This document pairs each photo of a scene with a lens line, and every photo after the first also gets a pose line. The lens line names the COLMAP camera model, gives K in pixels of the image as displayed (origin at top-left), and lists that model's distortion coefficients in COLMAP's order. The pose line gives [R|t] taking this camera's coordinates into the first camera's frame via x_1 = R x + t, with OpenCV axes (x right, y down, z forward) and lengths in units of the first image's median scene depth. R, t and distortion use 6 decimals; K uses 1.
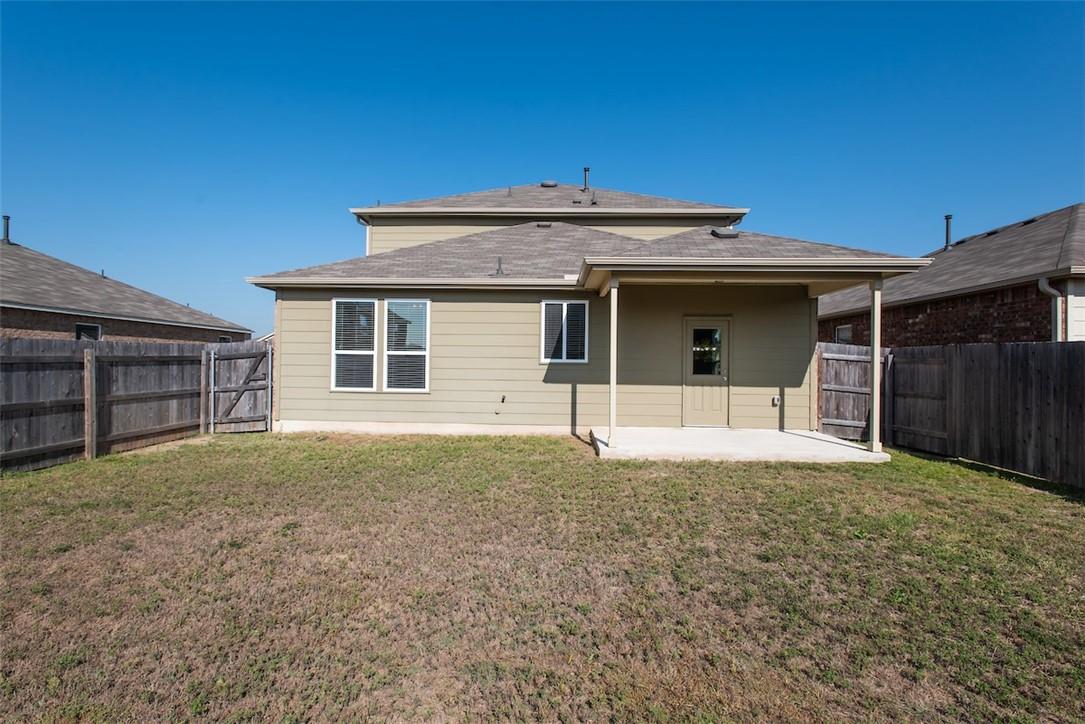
lens RADIAL K [[516.8, 0, 539.8], [0, 516.8, 360.4], [0, 0, 1]] dist [0.004113, -0.000336]
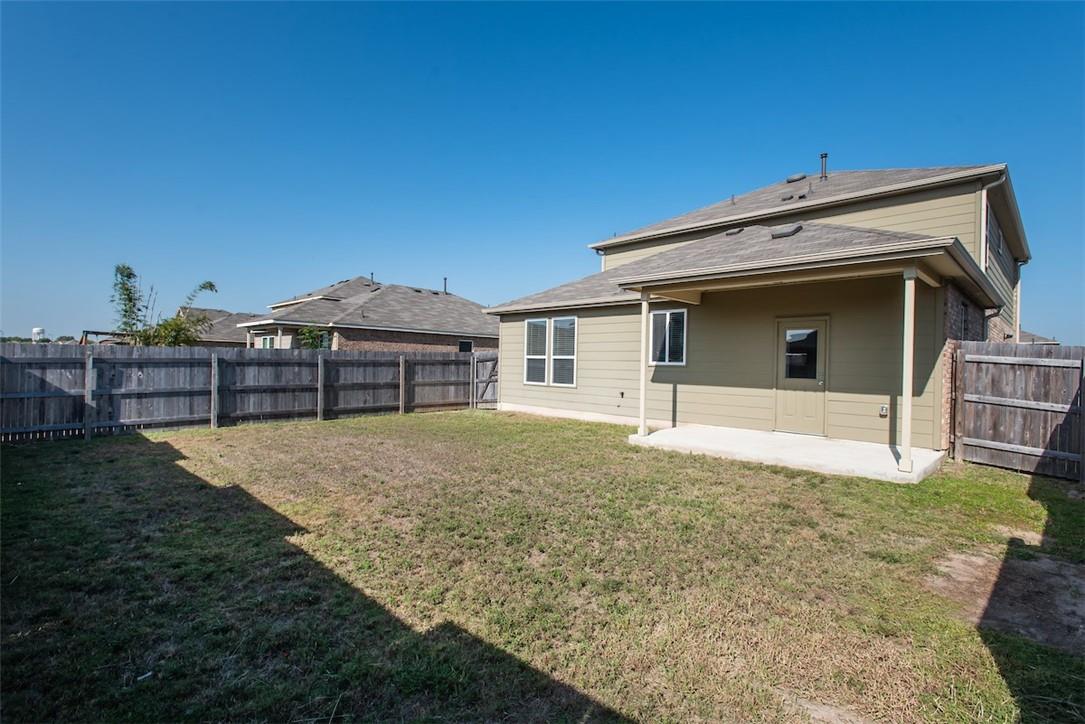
lens RADIAL K [[516.8, 0, 536.7], [0, 516.8, 365.7], [0, 0, 1]] dist [0.004113, -0.000336]
pose [[0.724574, 0.006160, -0.689169, 0.622224], [-0.006370, 0.999977, 0.002241, 0.005065], [0.689167, 0.002766, 0.724597, -0.020588]]
